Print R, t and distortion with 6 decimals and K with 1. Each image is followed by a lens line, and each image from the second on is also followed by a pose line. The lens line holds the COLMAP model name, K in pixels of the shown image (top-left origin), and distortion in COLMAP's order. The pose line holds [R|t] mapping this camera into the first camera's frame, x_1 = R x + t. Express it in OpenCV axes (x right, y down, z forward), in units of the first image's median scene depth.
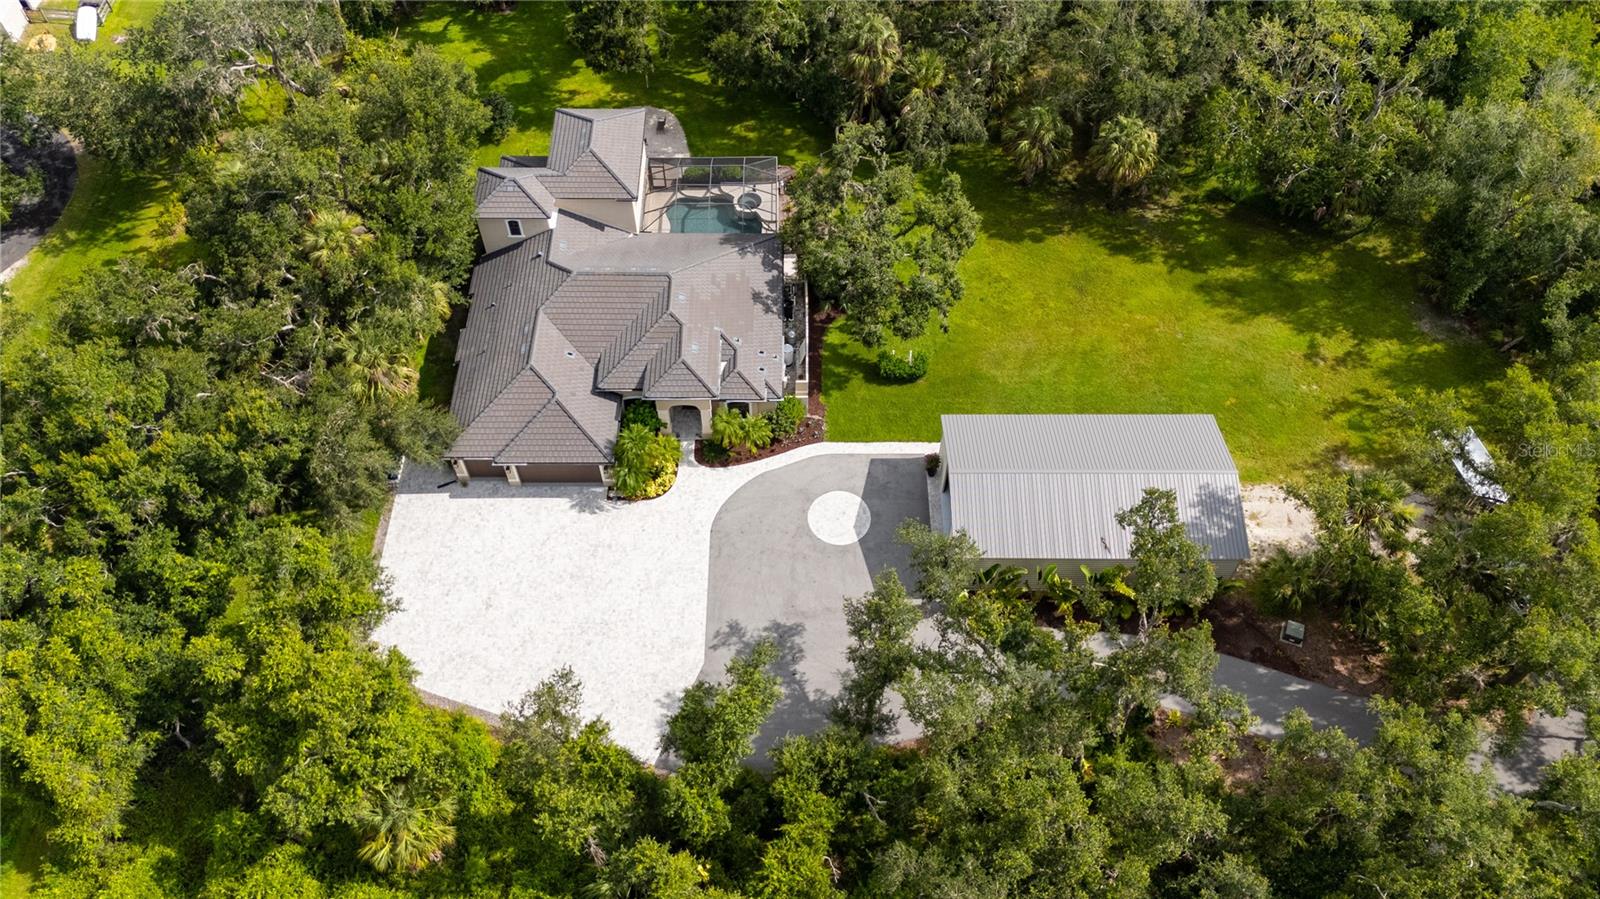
lens RADIAL K [[1140.0, 0, 813.2], [0, 1140.0, 453.2], [0, 0, 1]] dist [0.109265, -0.087424]
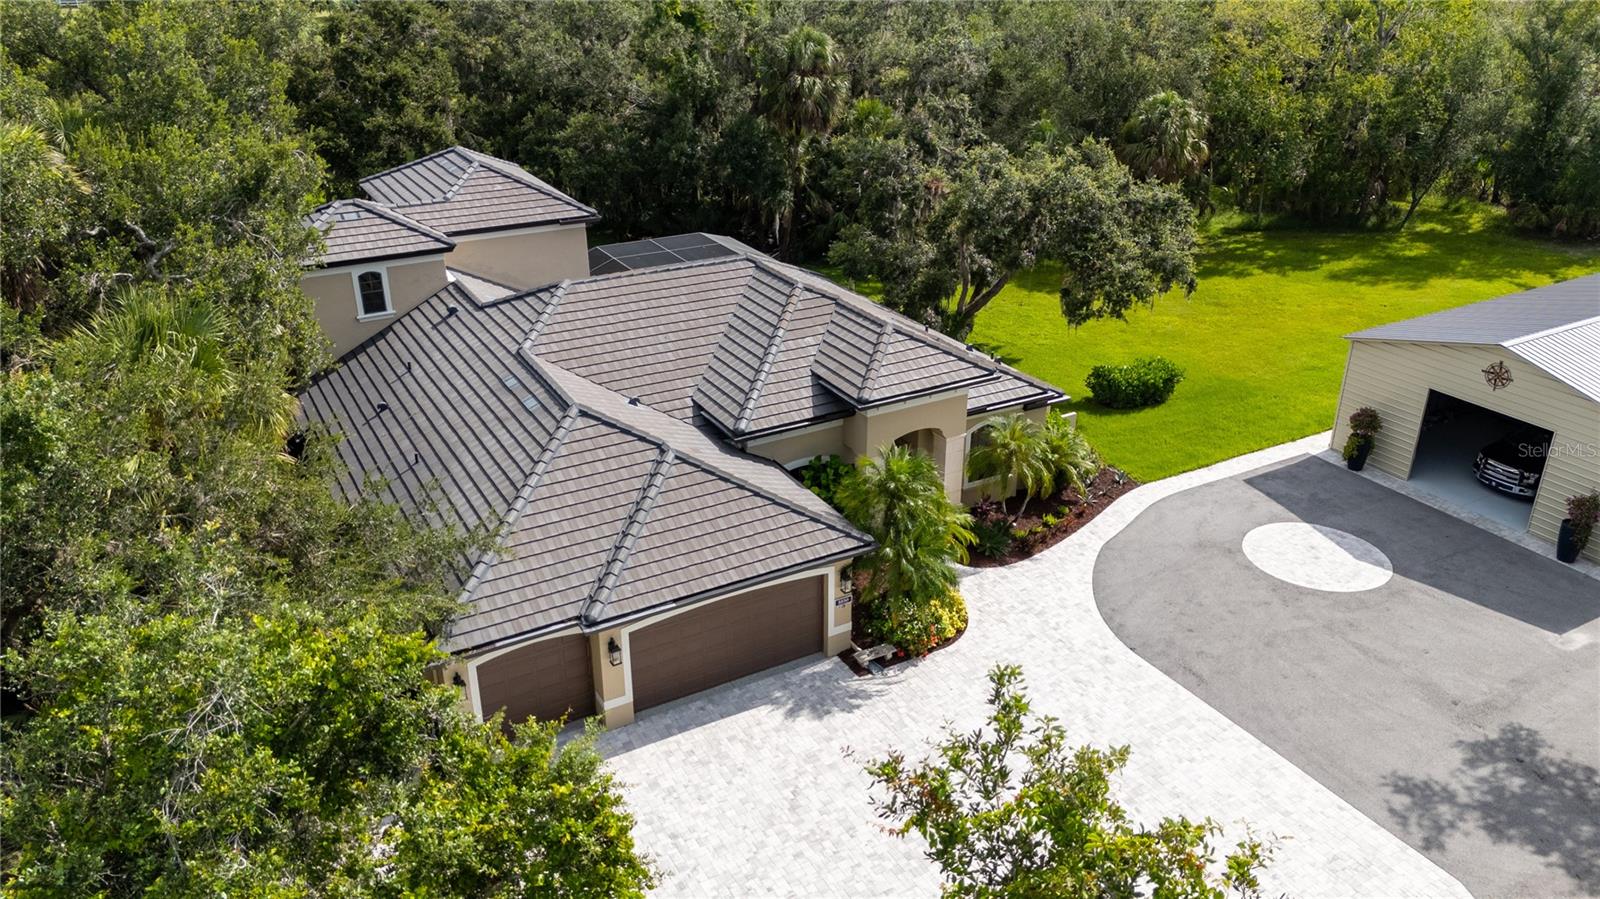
lens RADIAL K [[1163.6, 0, 800.0], [0, 1163.6, 449.5], [0, 0, 1]] dist [0.078845, -0.093077]
pose [[0.878155, -0.215182, 0.427247, -0.343097], [0.398088, 0.823973, -0.403229, 0.126396], [-0.265272, 0.524180, 0.809238, 0.634391]]
